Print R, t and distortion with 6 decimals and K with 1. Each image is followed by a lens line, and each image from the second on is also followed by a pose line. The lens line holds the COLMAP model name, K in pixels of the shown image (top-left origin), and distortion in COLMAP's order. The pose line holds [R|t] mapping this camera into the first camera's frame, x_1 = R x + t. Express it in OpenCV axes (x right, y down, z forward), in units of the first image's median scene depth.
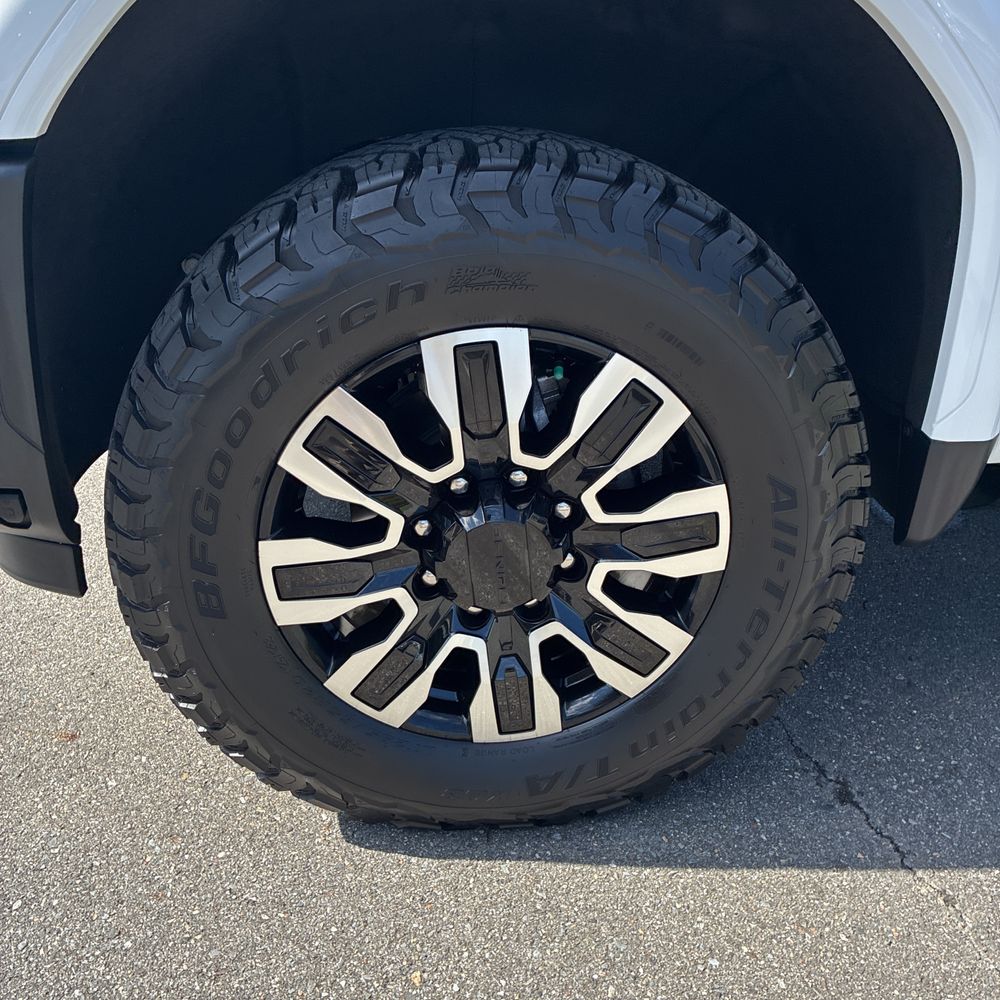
lens RADIAL K [[1014.9, 0, 508.3], [0, 1014.9, 493.4], [0, 0, 1]] dist [0.020907, 0.000000]
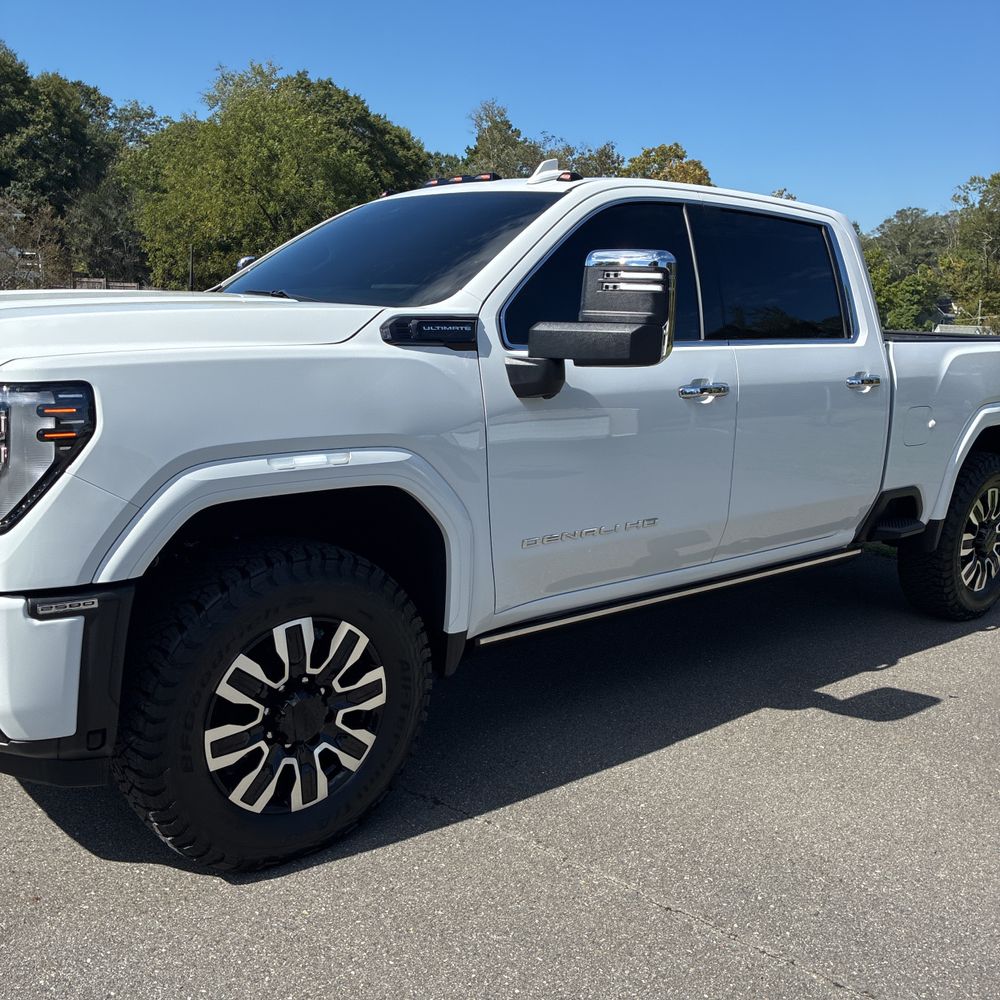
lens RADIAL K [[1014.9, 0, 493.5], [0, 1014.9, 502.0], [0, 0, 1]] dist [0.020907, 0.000000]
pose [[0.811672, -0.096932, 0.576015, -0.954654], [0.228090, 0.960440, -0.159781, 0.063927], [-0.537739, 0.261073, 0.801671, -1.236244]]
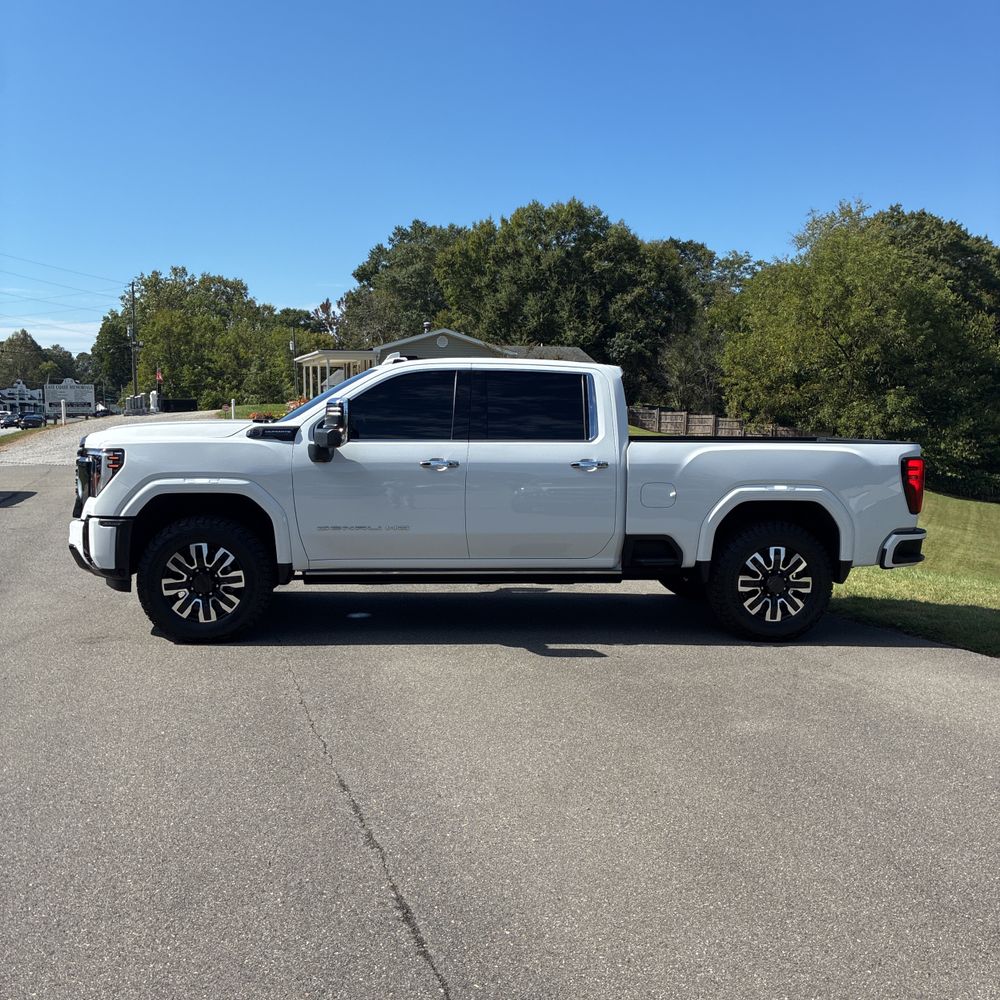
lens RADIAL K [[1014.9, 0, 508.3], [0, 1014.9, 531.2], [0, 0, 1]] dist [0.020907, 0.000000]
pose [[0.998744, -0.001293, 0.050090, 1.478116], [0.017467, 0.945940, -0.323871, 1.738002], [-0.046963, 0.324339, 0.944775, -4.802703]]
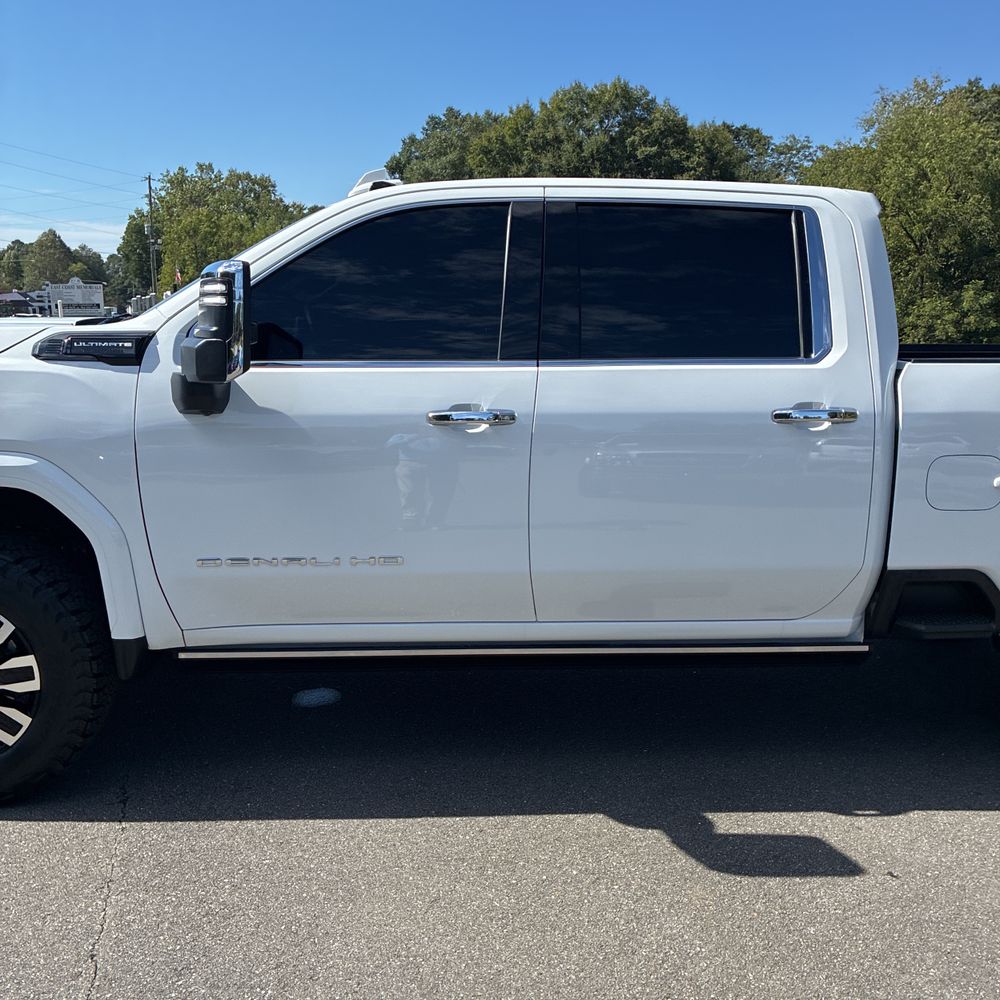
lens RADIAL K [[1014.9, 0, 477.7], [0, 1014.9, 500.5], [0, 0, 1]] dist [0.020907, 0.000000]
pose [[0.999908, 0.001276, -0.013483, 1.423658], [-0.004761, 0.965139, -0.261696, 0.296833], [0.012679, 0.261736, 0.965056, -1.695637]]
